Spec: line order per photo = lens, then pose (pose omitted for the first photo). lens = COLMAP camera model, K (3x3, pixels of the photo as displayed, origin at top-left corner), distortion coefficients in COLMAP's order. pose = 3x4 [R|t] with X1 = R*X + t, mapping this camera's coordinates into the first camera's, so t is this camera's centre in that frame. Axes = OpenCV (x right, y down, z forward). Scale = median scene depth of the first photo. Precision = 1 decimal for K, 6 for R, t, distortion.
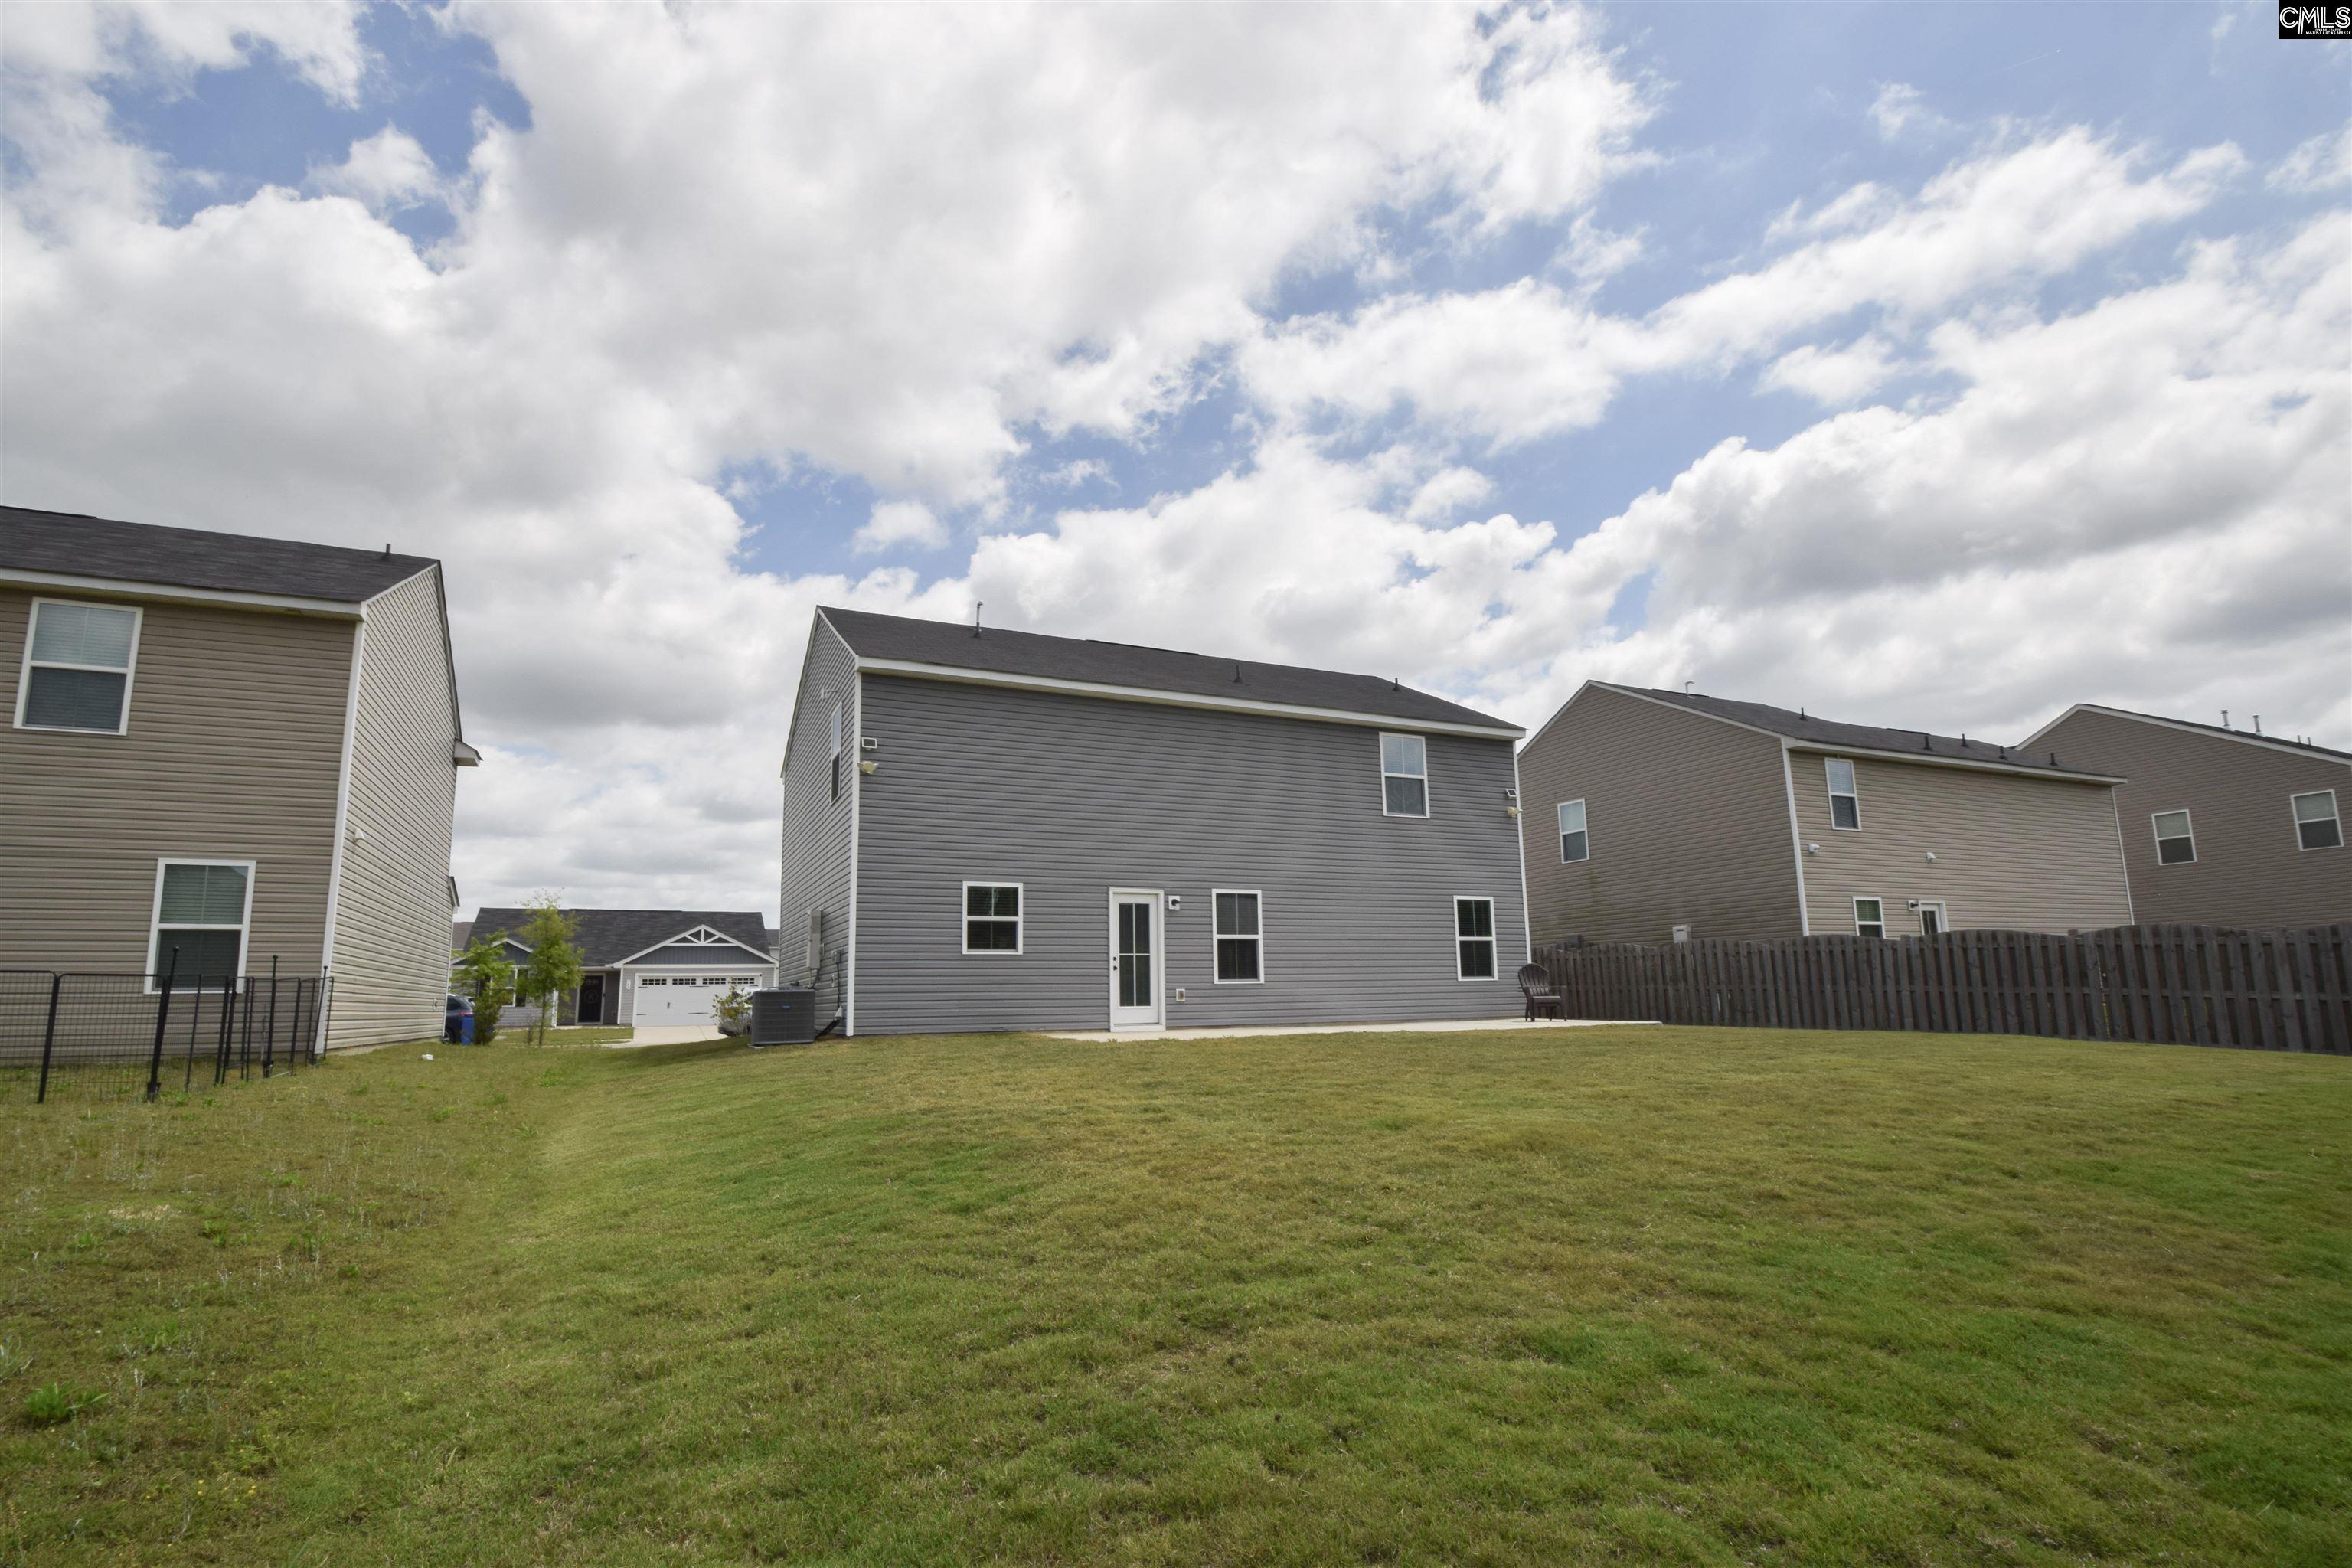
lens RADIAL K [[1158.5, 0, 1175.8], [0, 1158.5, 801.1], [0, 0, 1]] dist [0.005745, -0.000111]
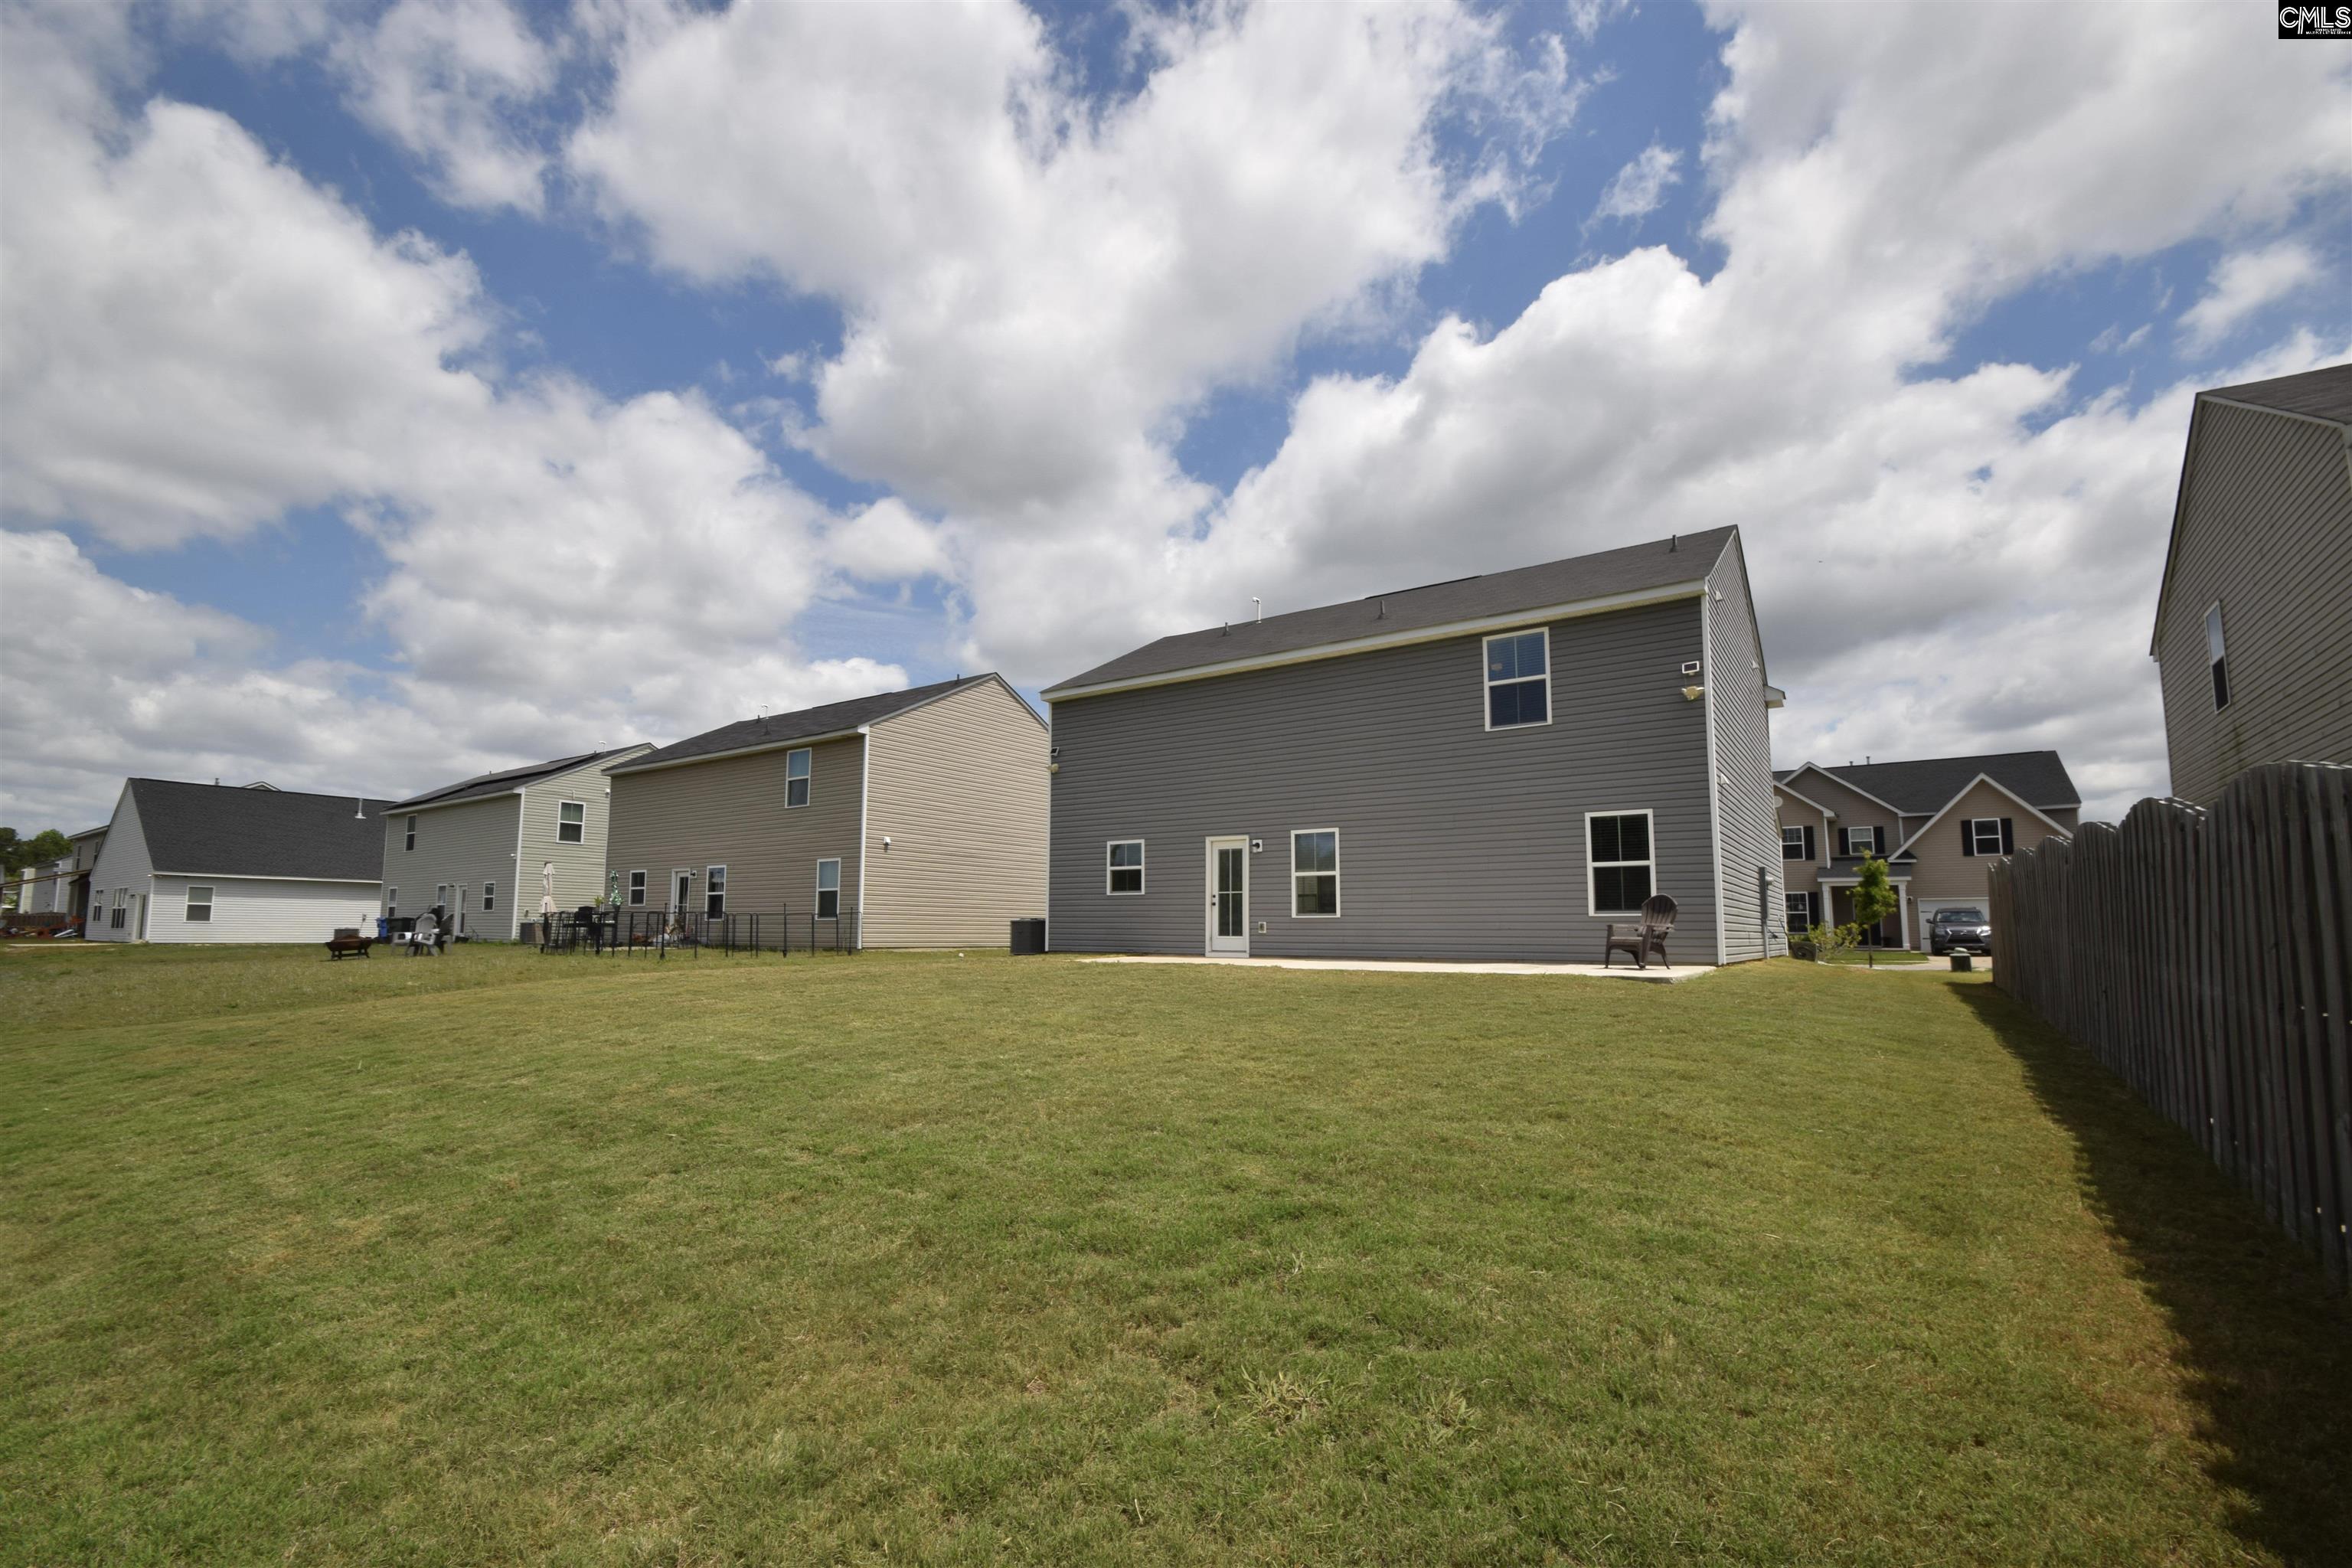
lens RADIAL K [[1127.5, 0, 1177.4], [0, 1127.5, 781.2], [0, 0, 1]] dist [0.013760, 0.000560]
pose [[0.426418, -0.100923, -0.898878, 0.978545], [0.141007, 0.989023, -0.044152, 0.063433], [0.893468, -0.107921, 0.435968, 0.463981]]
